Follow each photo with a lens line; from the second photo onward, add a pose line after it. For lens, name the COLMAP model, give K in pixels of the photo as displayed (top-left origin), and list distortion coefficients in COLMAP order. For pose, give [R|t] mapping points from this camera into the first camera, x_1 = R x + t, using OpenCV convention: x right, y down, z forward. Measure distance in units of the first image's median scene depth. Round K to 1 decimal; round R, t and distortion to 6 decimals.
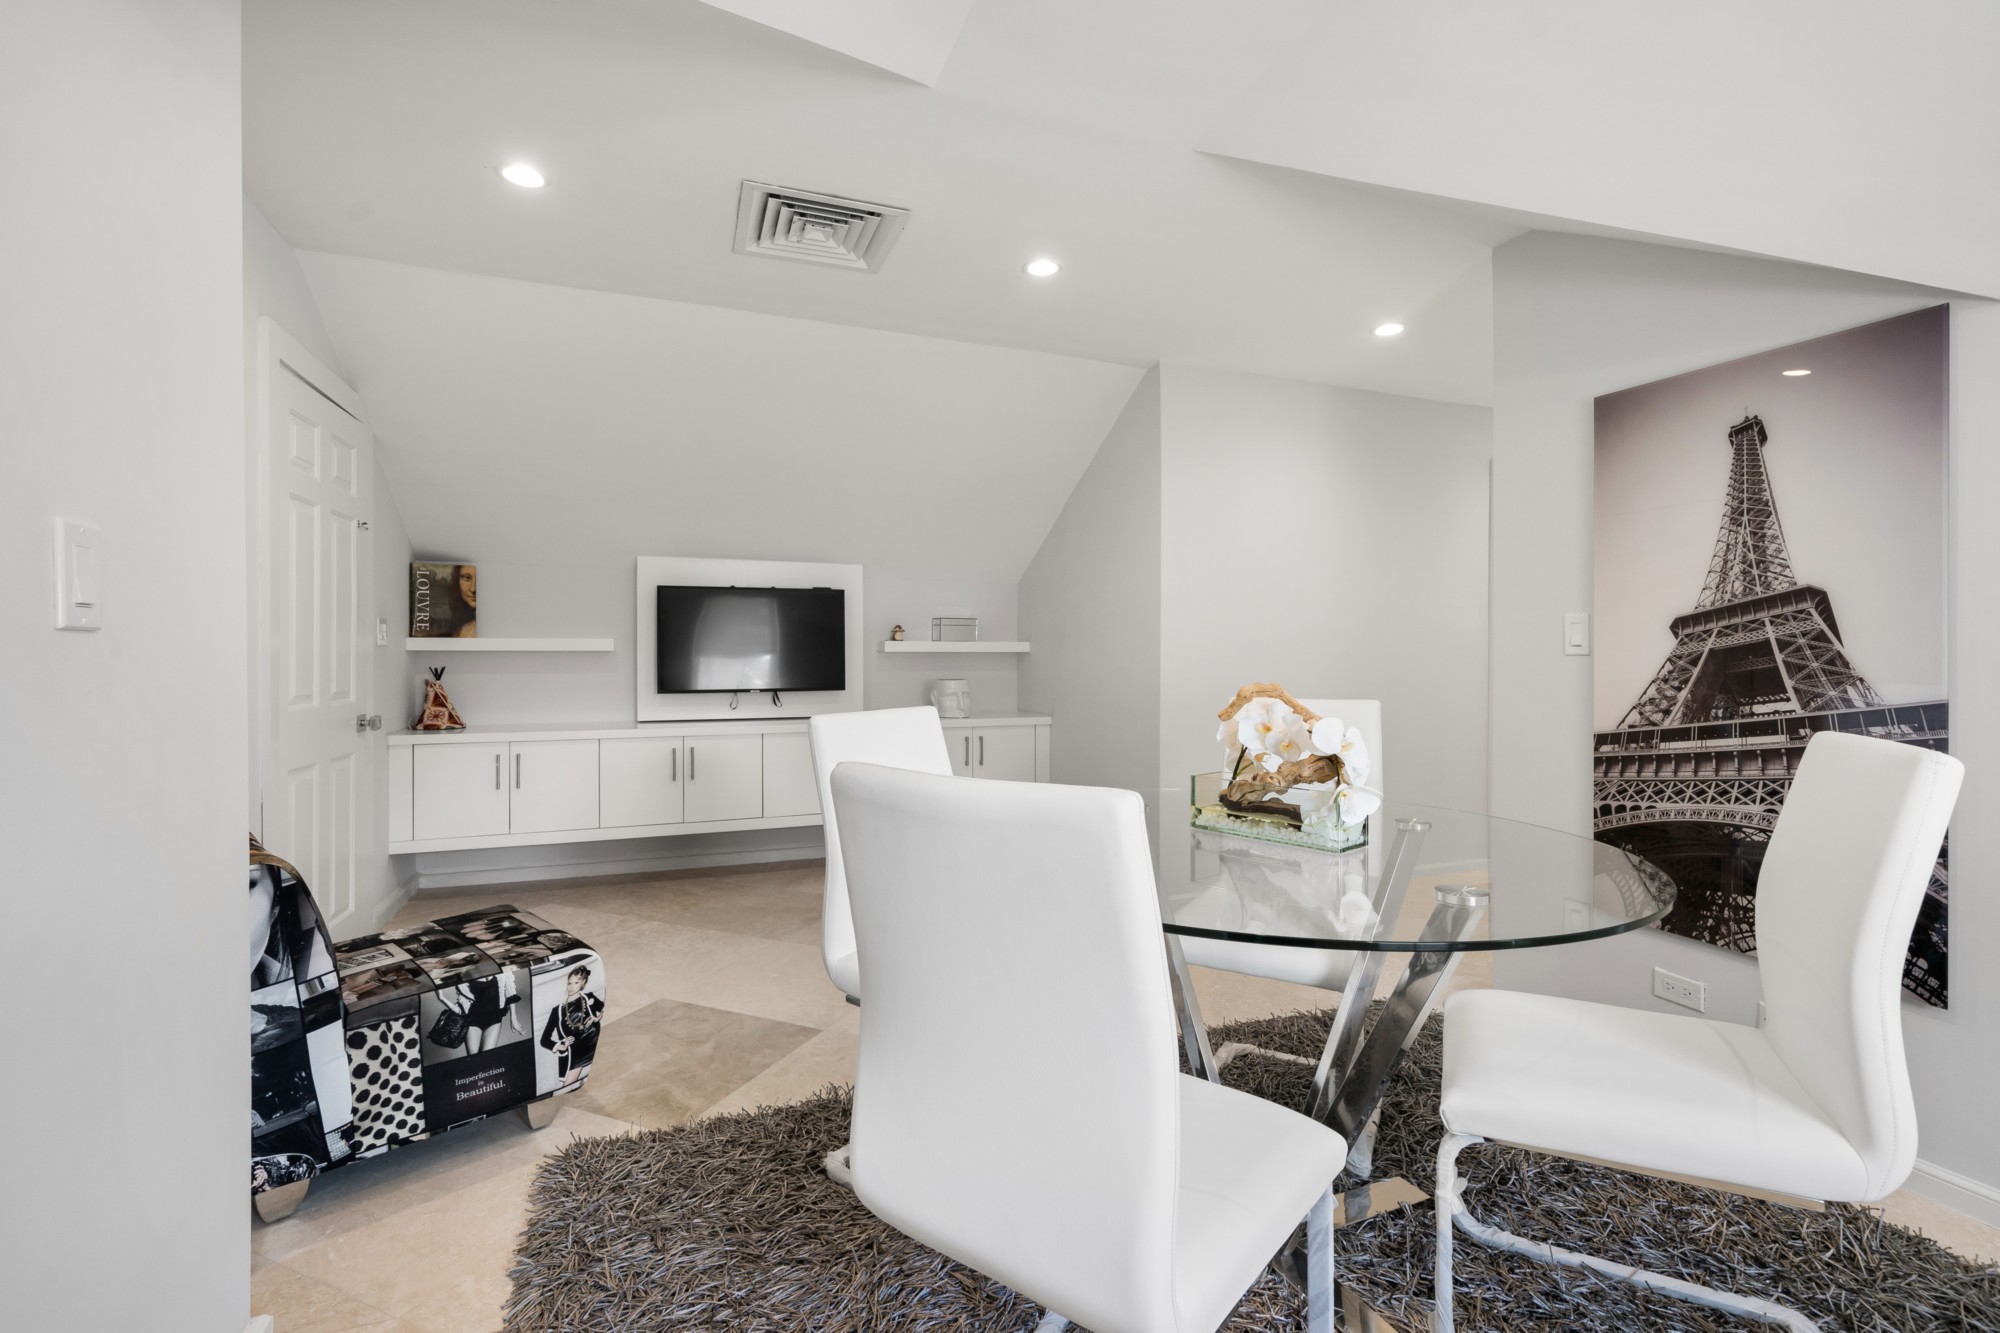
lens RADIAL K [[850.7, 0, 1007.5], [0, 850.7, 651.8], [0, 0, 1]] dist [0.001099, 0.000145]
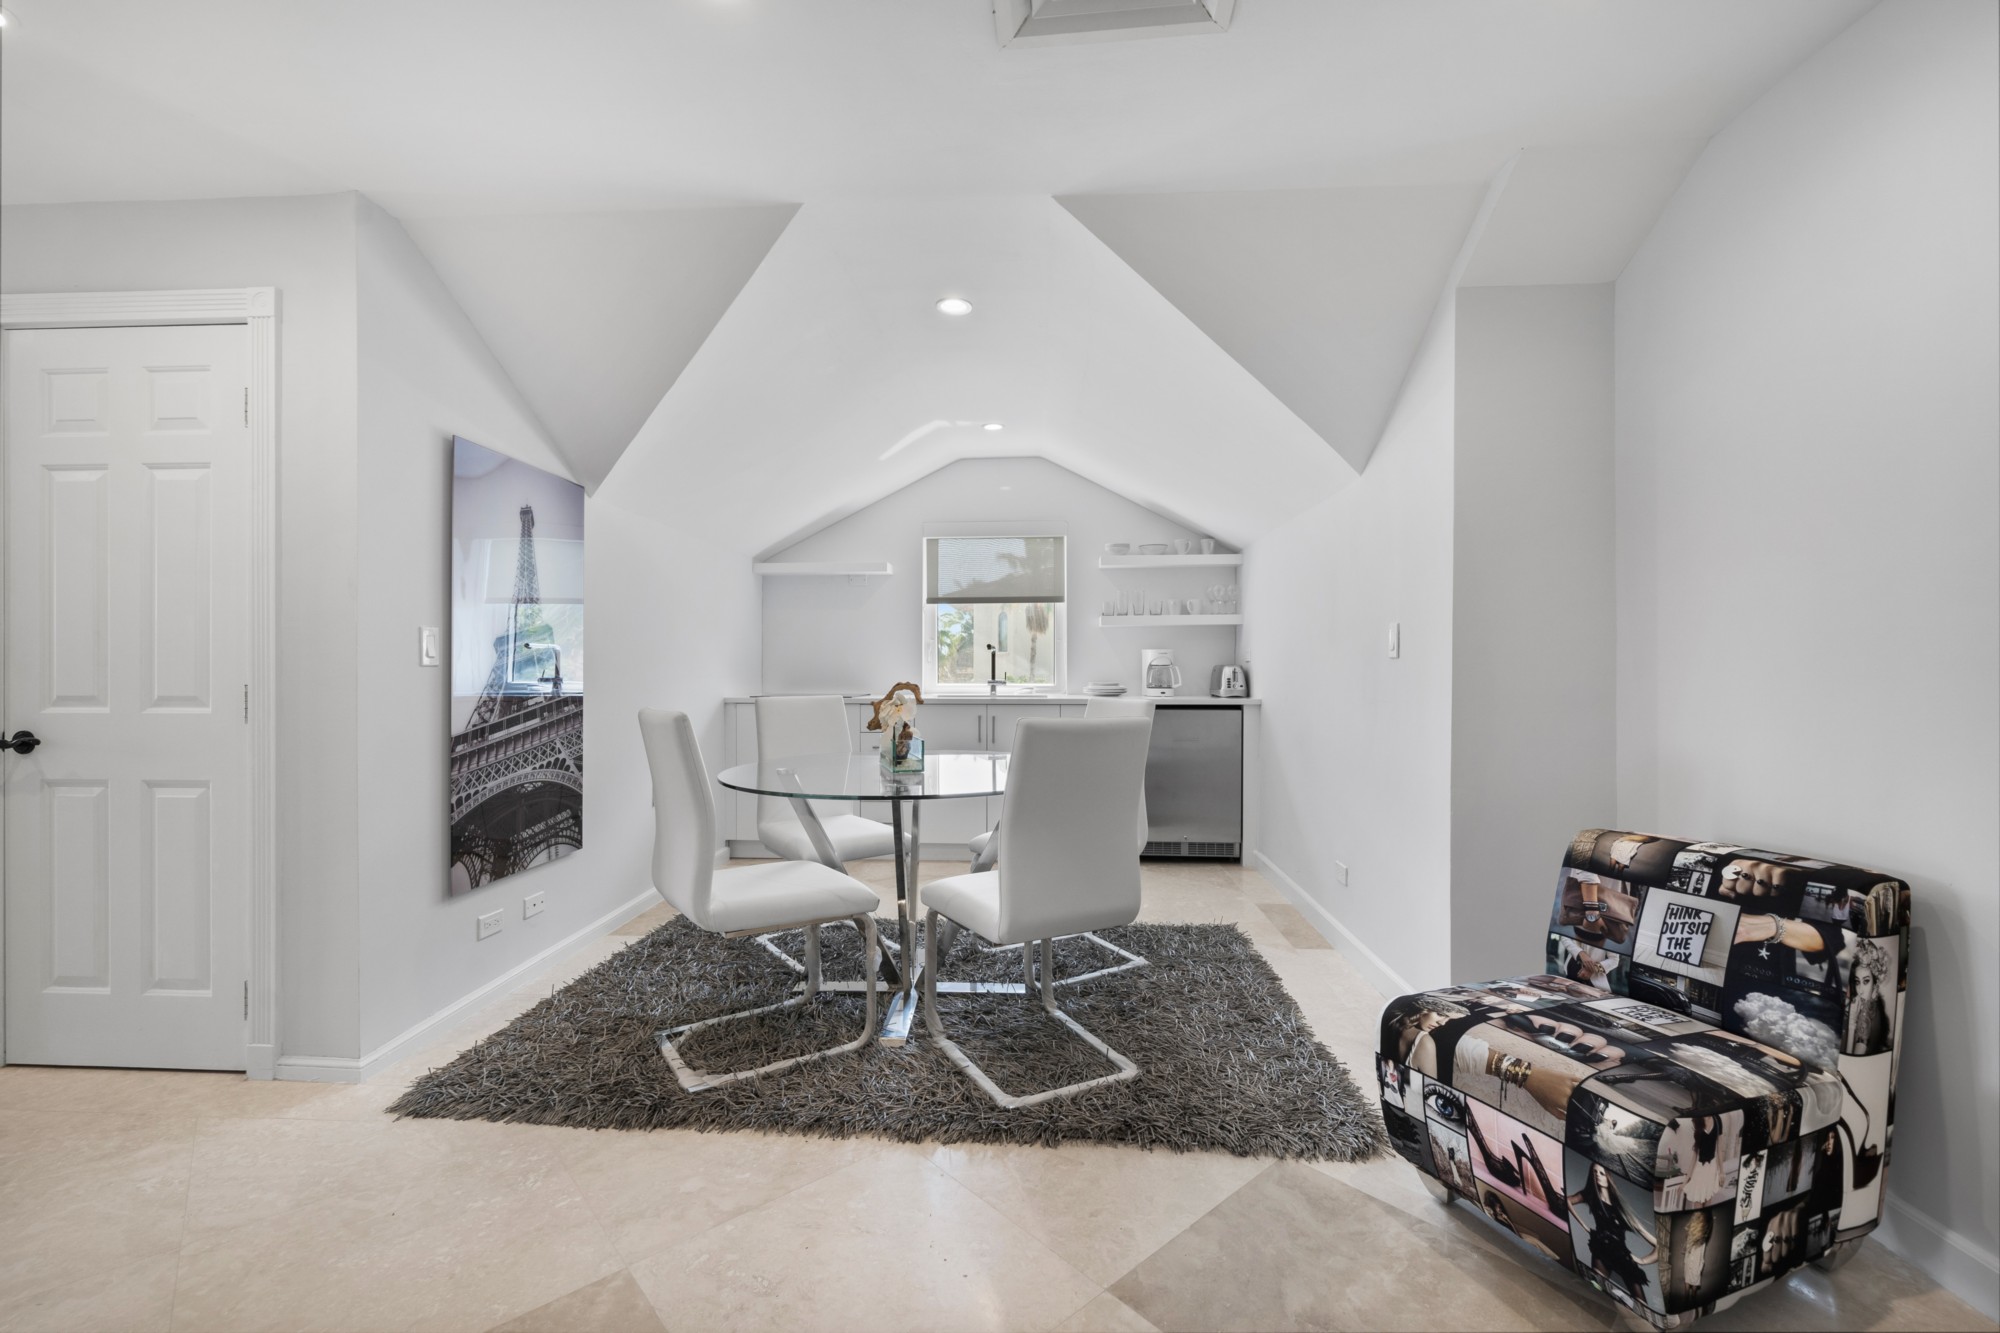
lens RADIAL K [[815.4, 0, 1012.7], [0, 815.4, 677.5], [0, 0, 1]] dist [-0.001125, -0.000180]
pose [[-0.904058, -0.003588, 0.427394, -0.460546], [-0.000500, 0.999973, 0.007337, 0.011127], [-0.427409, 0.006420, -0.904036, 1.777280]]
